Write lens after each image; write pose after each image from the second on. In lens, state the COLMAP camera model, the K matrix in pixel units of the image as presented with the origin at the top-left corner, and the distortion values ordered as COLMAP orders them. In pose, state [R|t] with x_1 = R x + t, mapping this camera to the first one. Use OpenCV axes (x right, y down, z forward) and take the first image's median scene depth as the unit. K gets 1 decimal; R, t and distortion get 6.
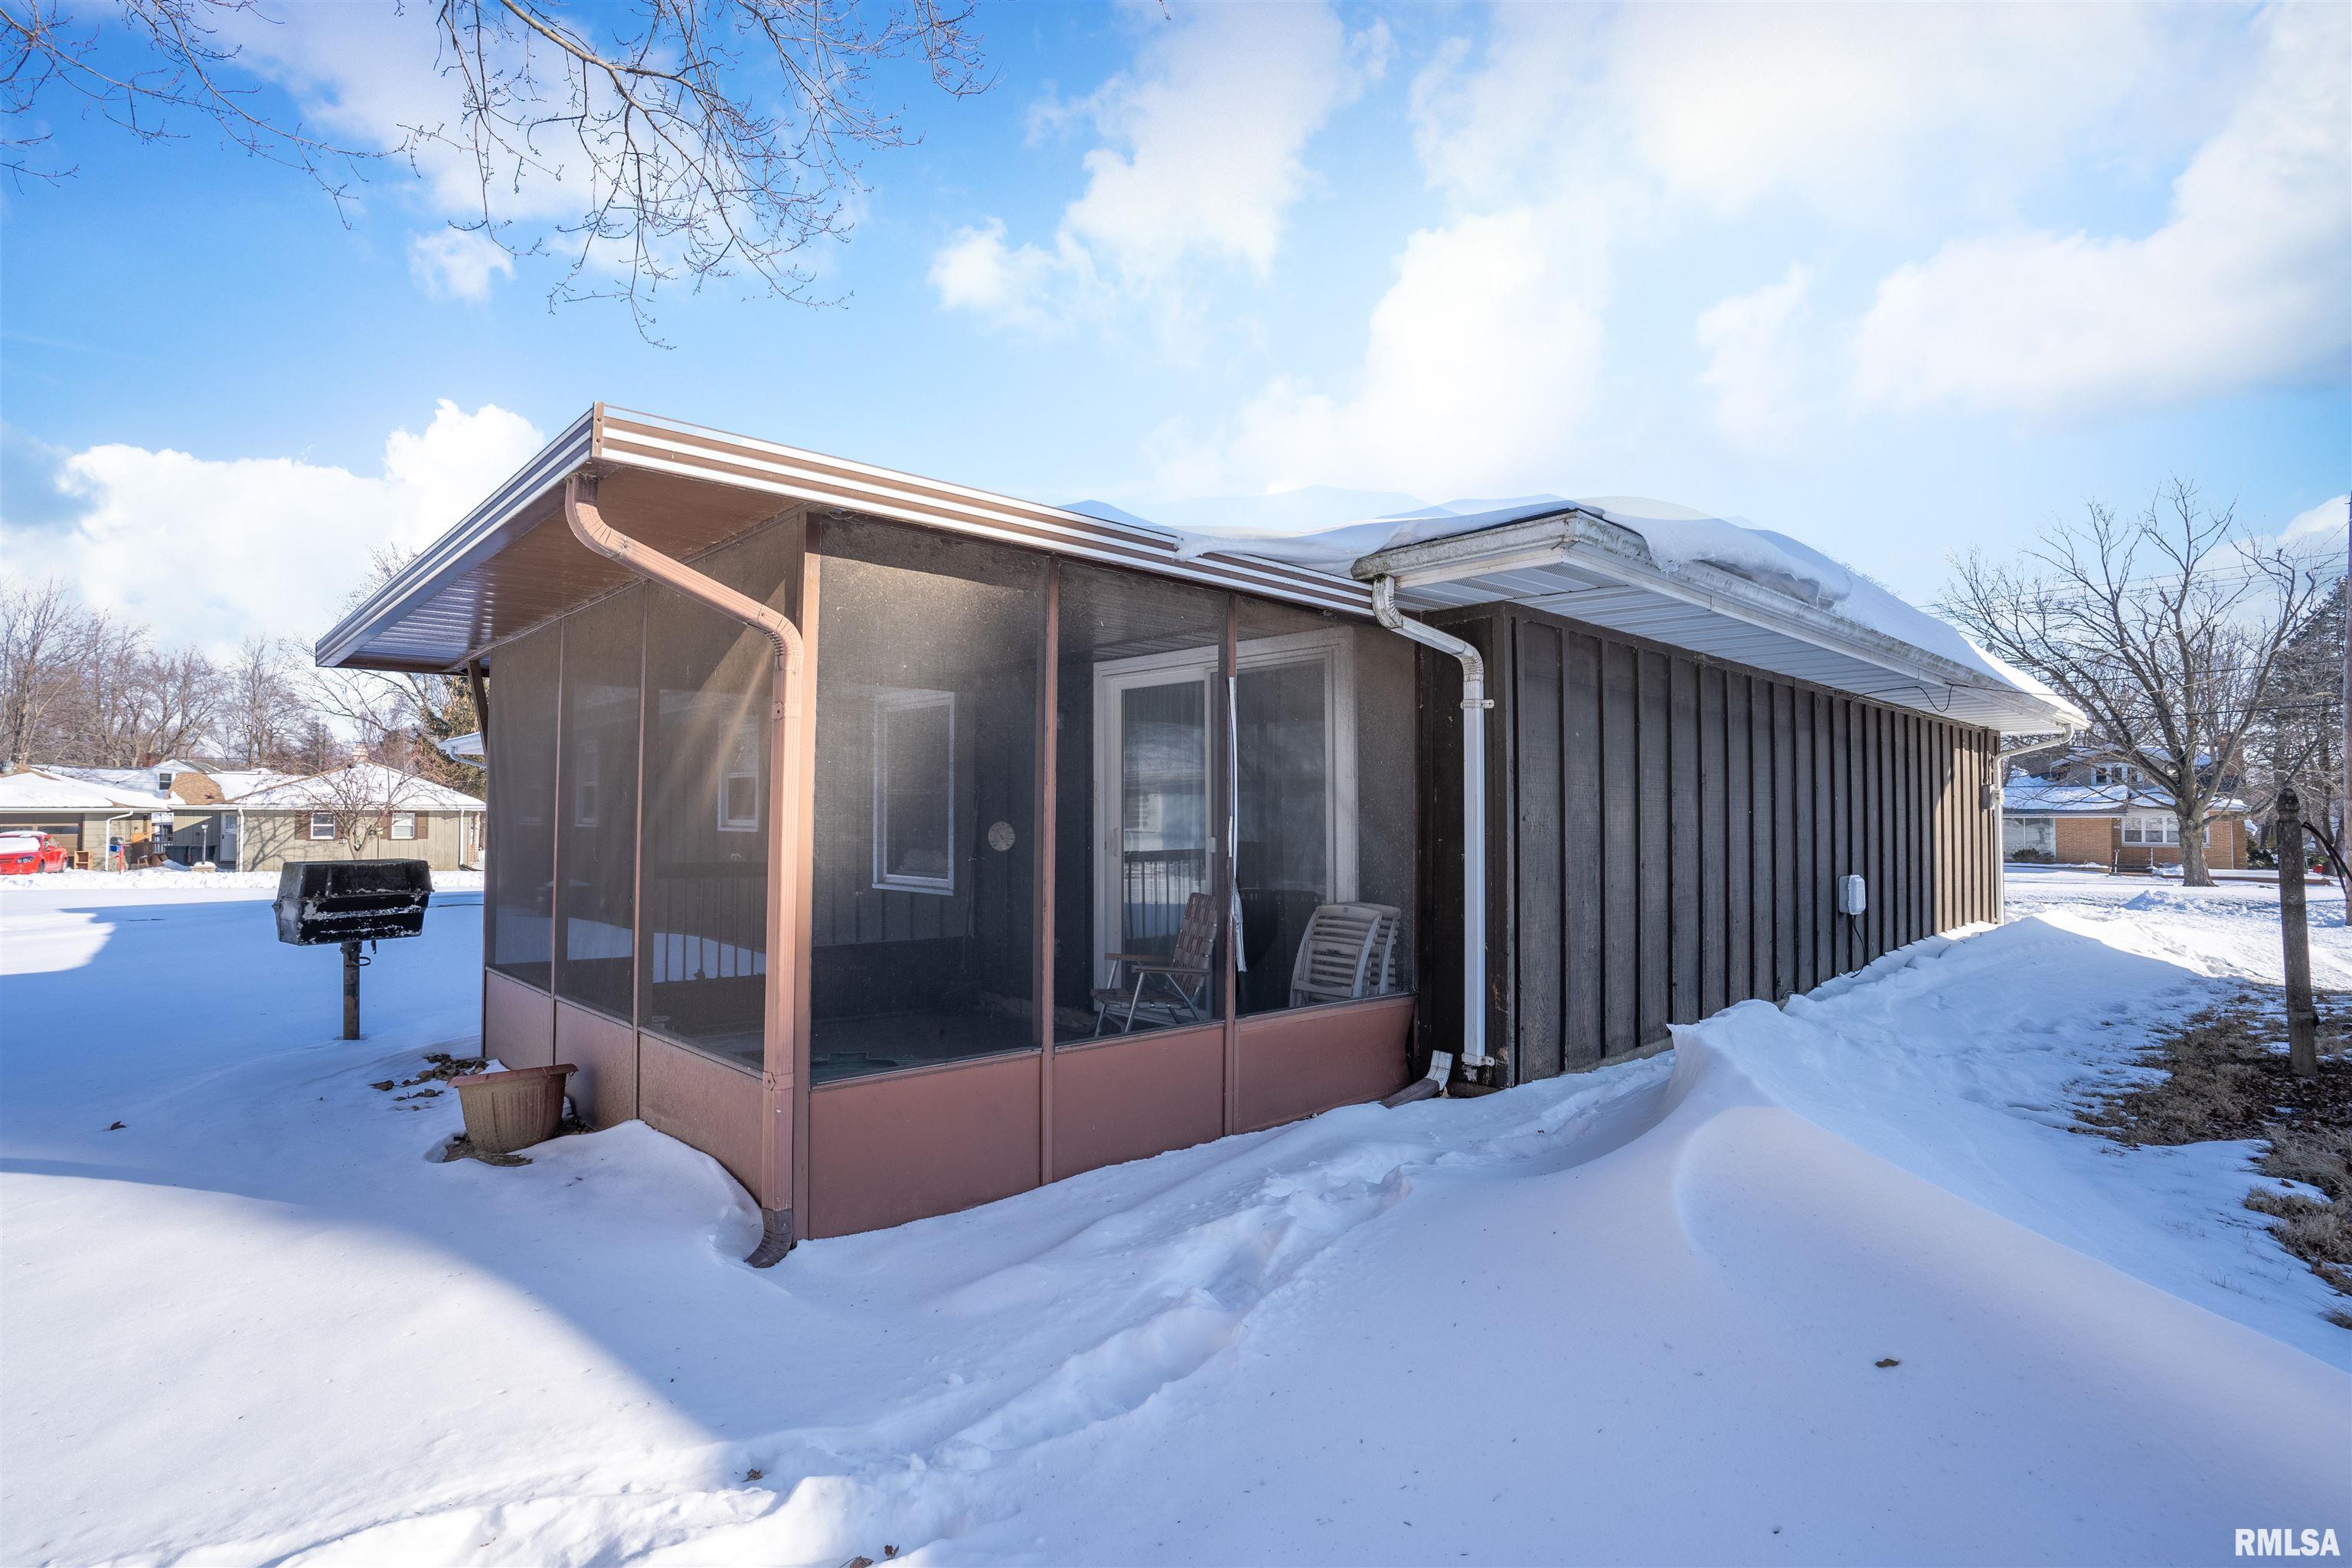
lens RADIAL K [[1166.6, 0, 1176.1], [0, 1166.6, 773.2], [0, 0, 1]] dist [-0.076084, 0.032874]
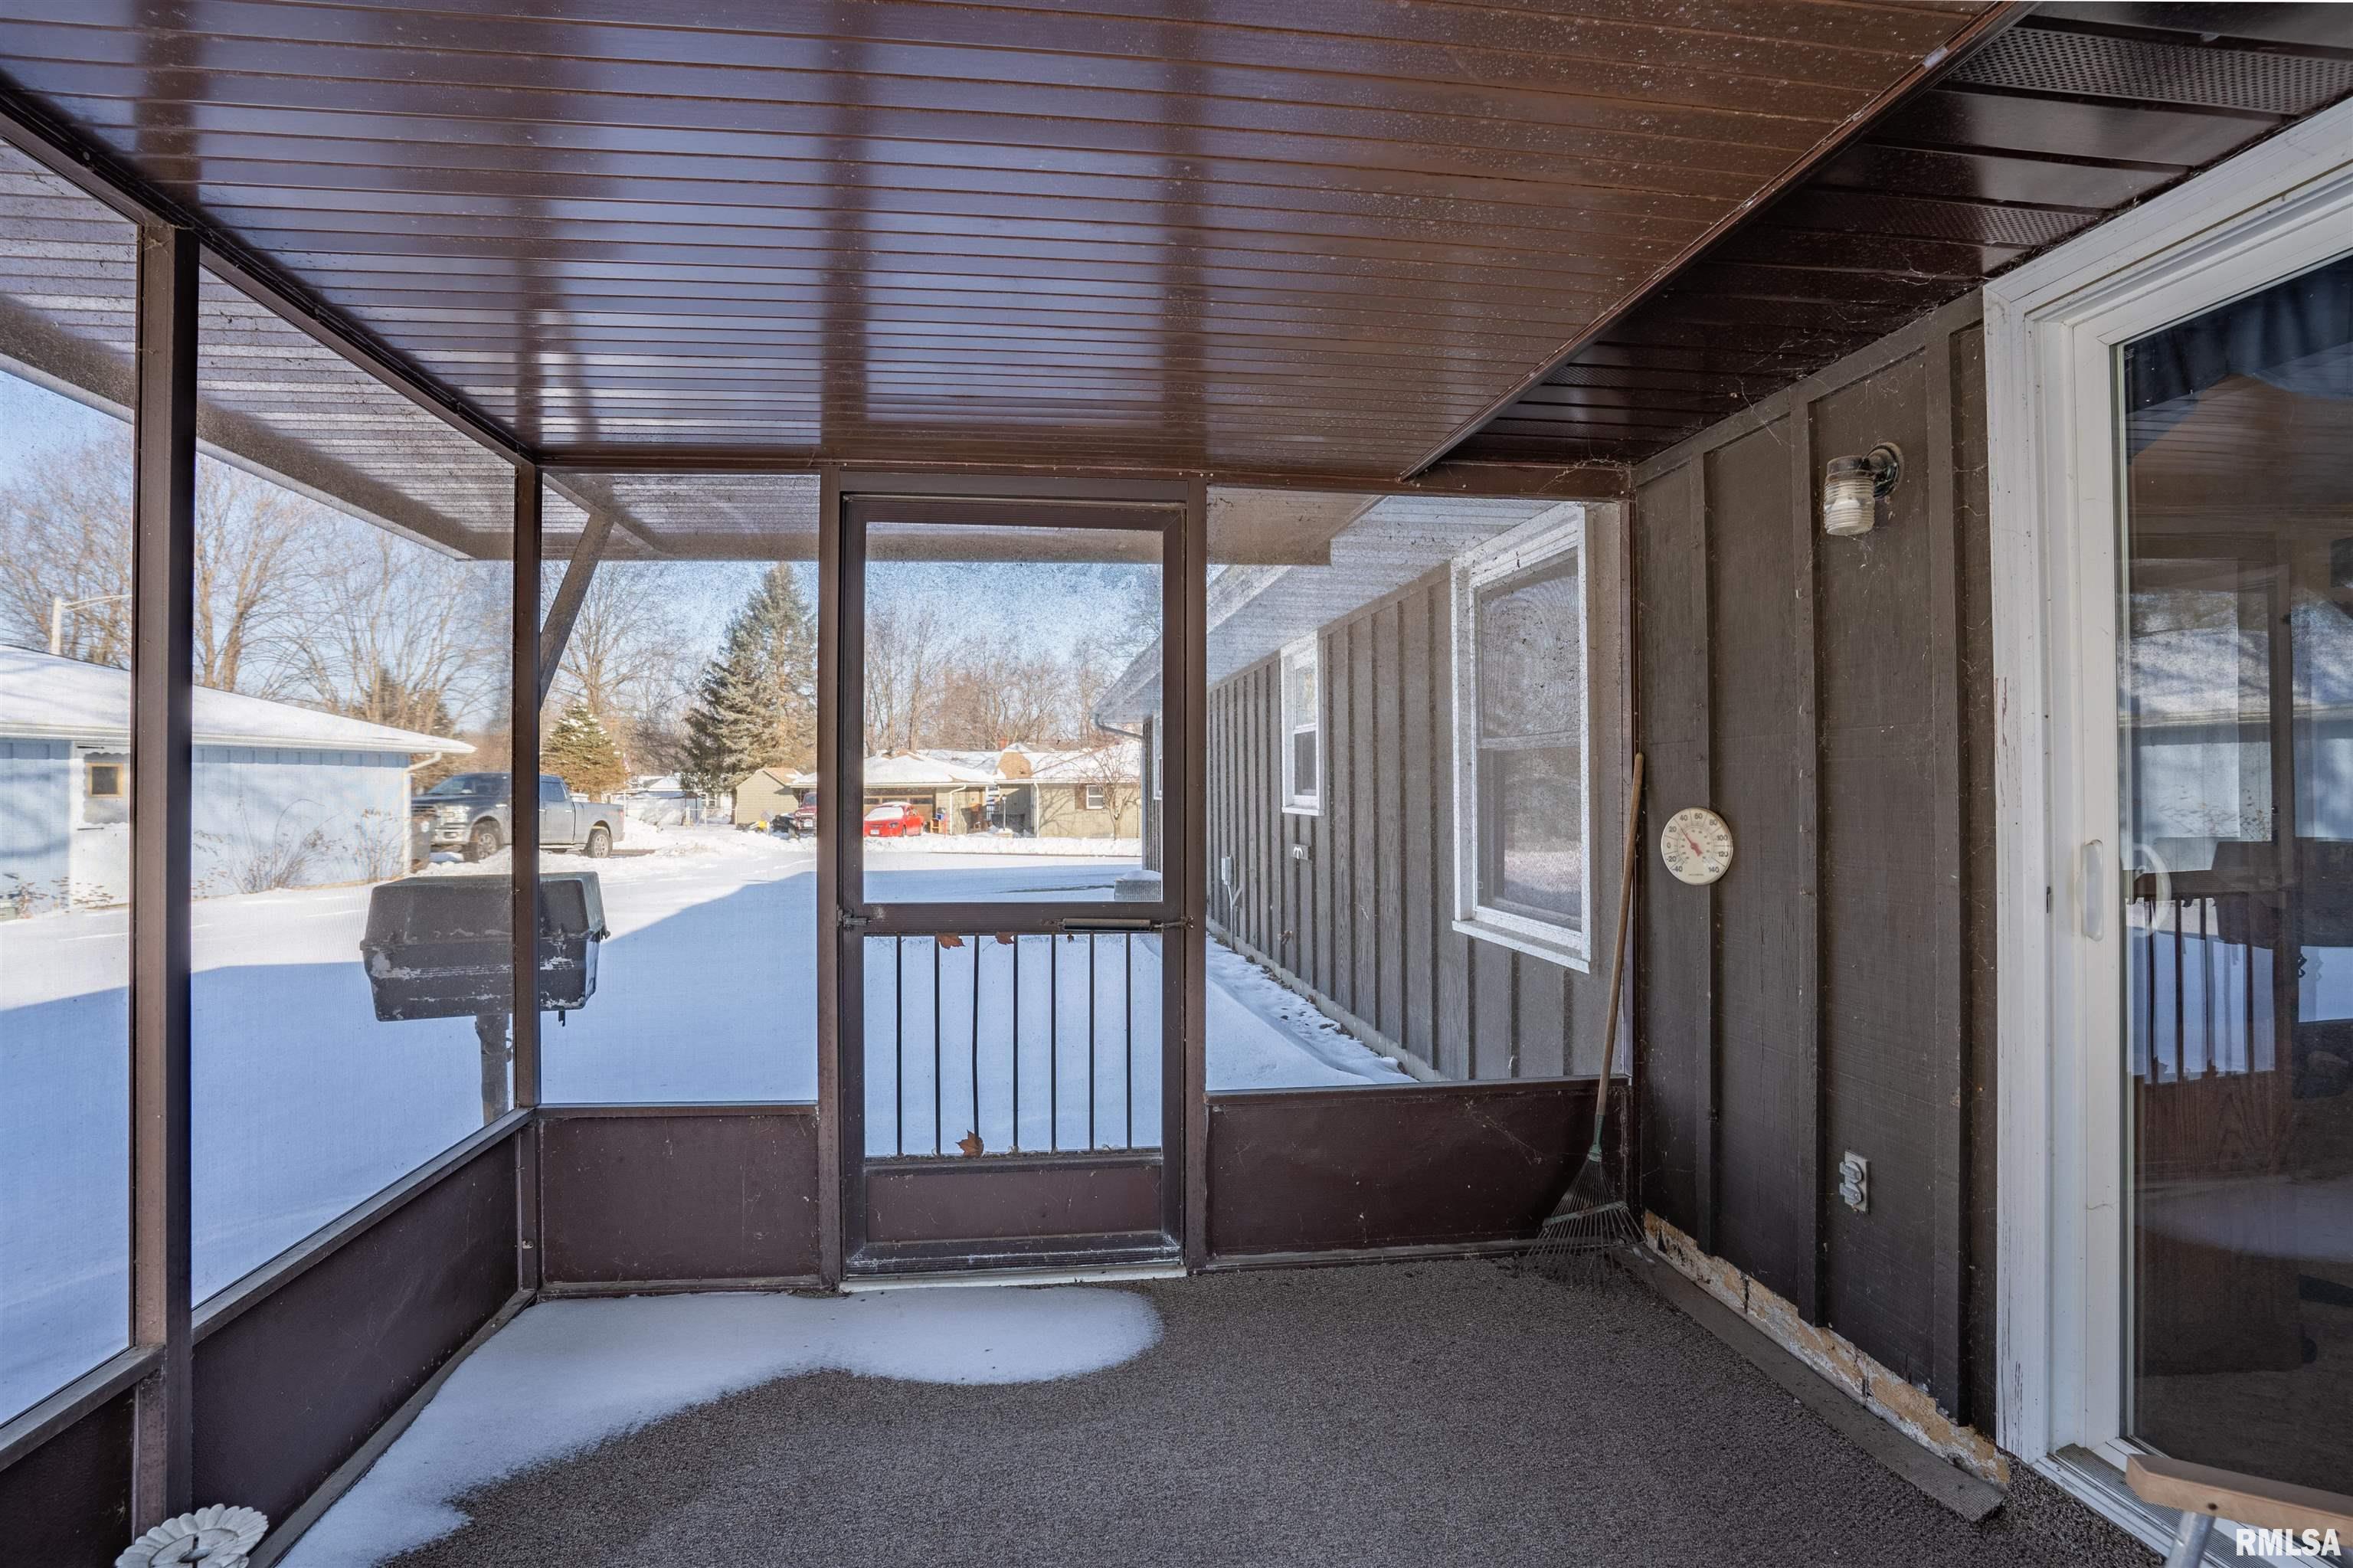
lens RADIAL K [[1167.1, 0, 1176.6], [0, 1167.1, 773.2], [0, 0, 1]] dist [-0.076084, 0.032874]
pose [[0.806383, -0.011827, -0.591276, -0.015285], [0.028778, 0.999400, 0.019258, 0.004201], [0.590693, -0.032545, 0.806240, 0.148696]]
